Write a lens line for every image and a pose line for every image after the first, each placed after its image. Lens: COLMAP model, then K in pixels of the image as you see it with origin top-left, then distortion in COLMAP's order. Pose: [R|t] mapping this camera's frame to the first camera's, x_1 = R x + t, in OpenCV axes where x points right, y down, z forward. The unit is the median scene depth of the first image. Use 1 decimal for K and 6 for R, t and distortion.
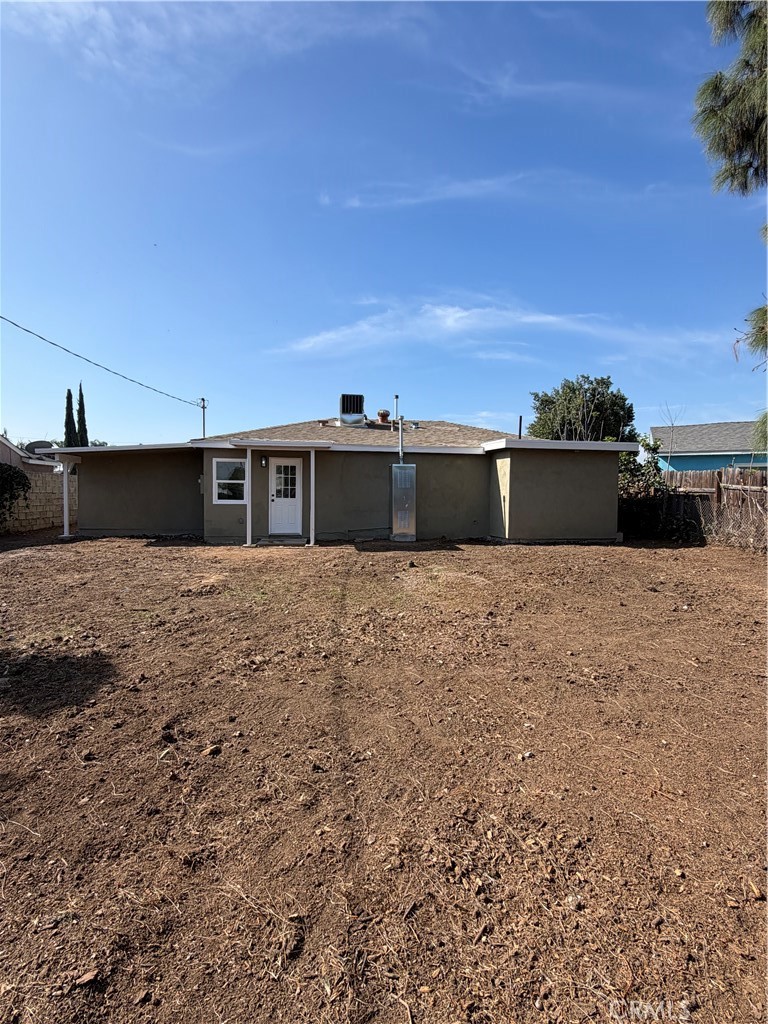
lens RADIAL K [[509.1, 0, 383.3], [0, 509.1, 513.9], [0, 0, 1]] dist [0.000387, 0.000580]
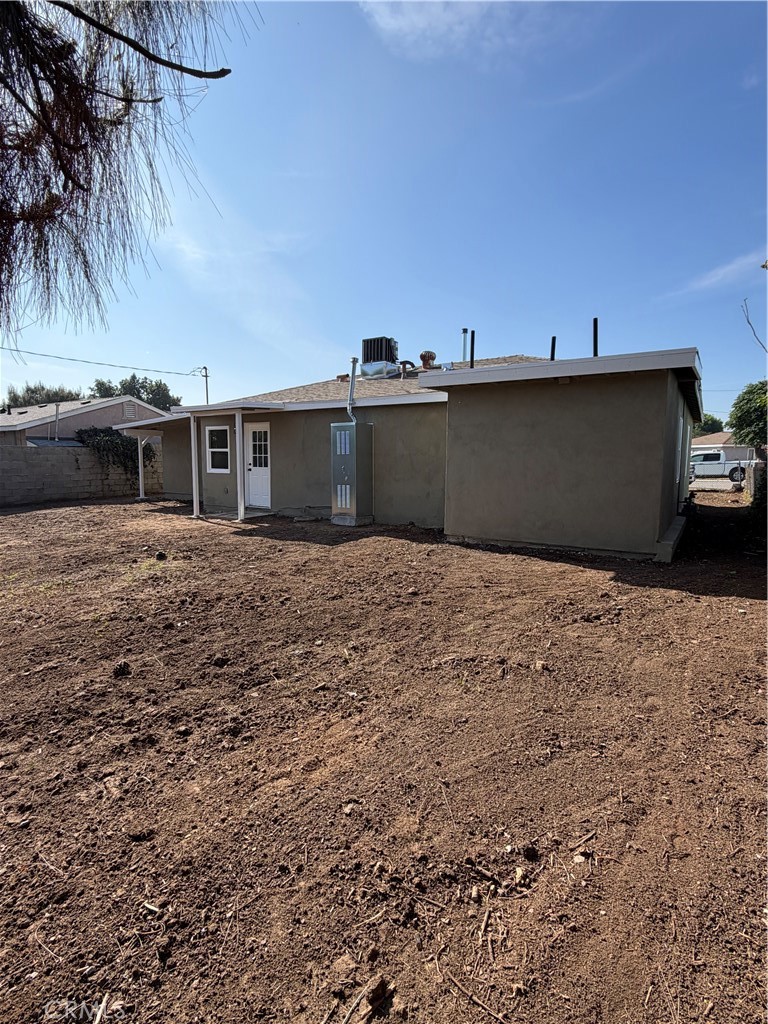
lens RADIAL K [[509.1, 0, 385.4], [0, 509.1, 515.8], [0, 0, 1]] dist [0.000387, 0.000580]
pose [[0.751250, 0.067984, -0.656507, 0.469724], [-0.023246, 0.996789, 0.076620, -0.015946], [0.659608, -0.042300, 0.750419, 0.374912]]
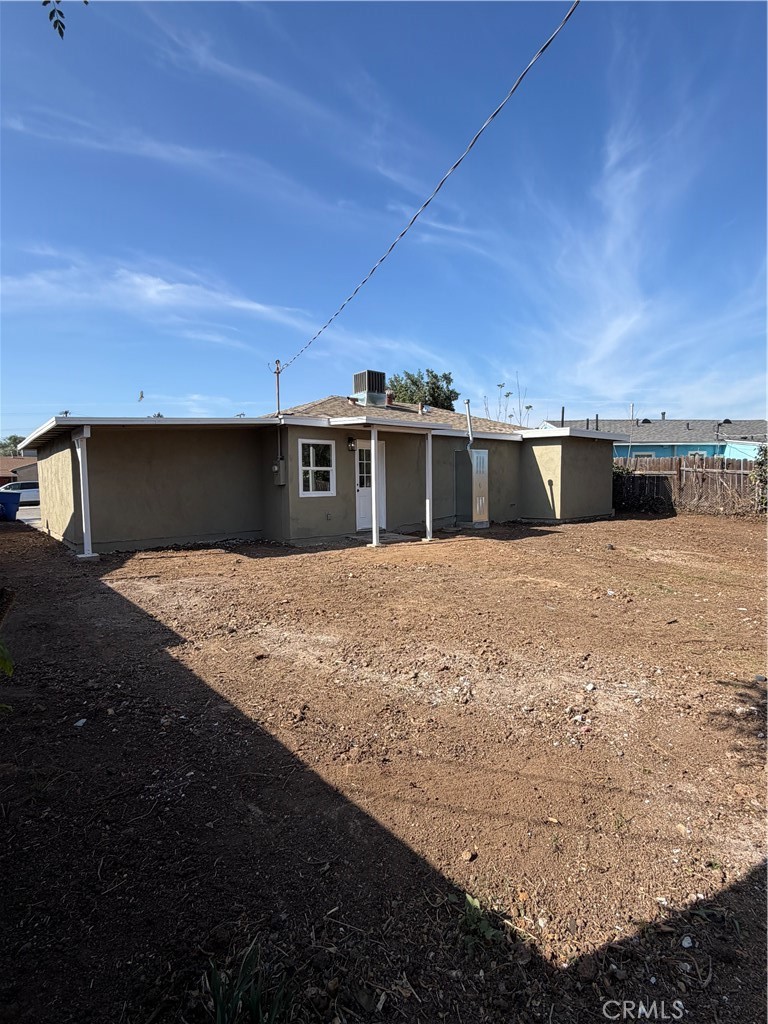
lens RADIAL K [[509.1, 0, 379.9], [0, 509.1, 506.3], [0, 0, 1]] dist [0.000387, 0.000580]
pose [[0.852083, -0.045756, 0.521404, -0.503911], [0.039236, 0.998953, 0.023545, -0.015454], [-0.521935, 0.000396, 0.852985, 0.212590]]
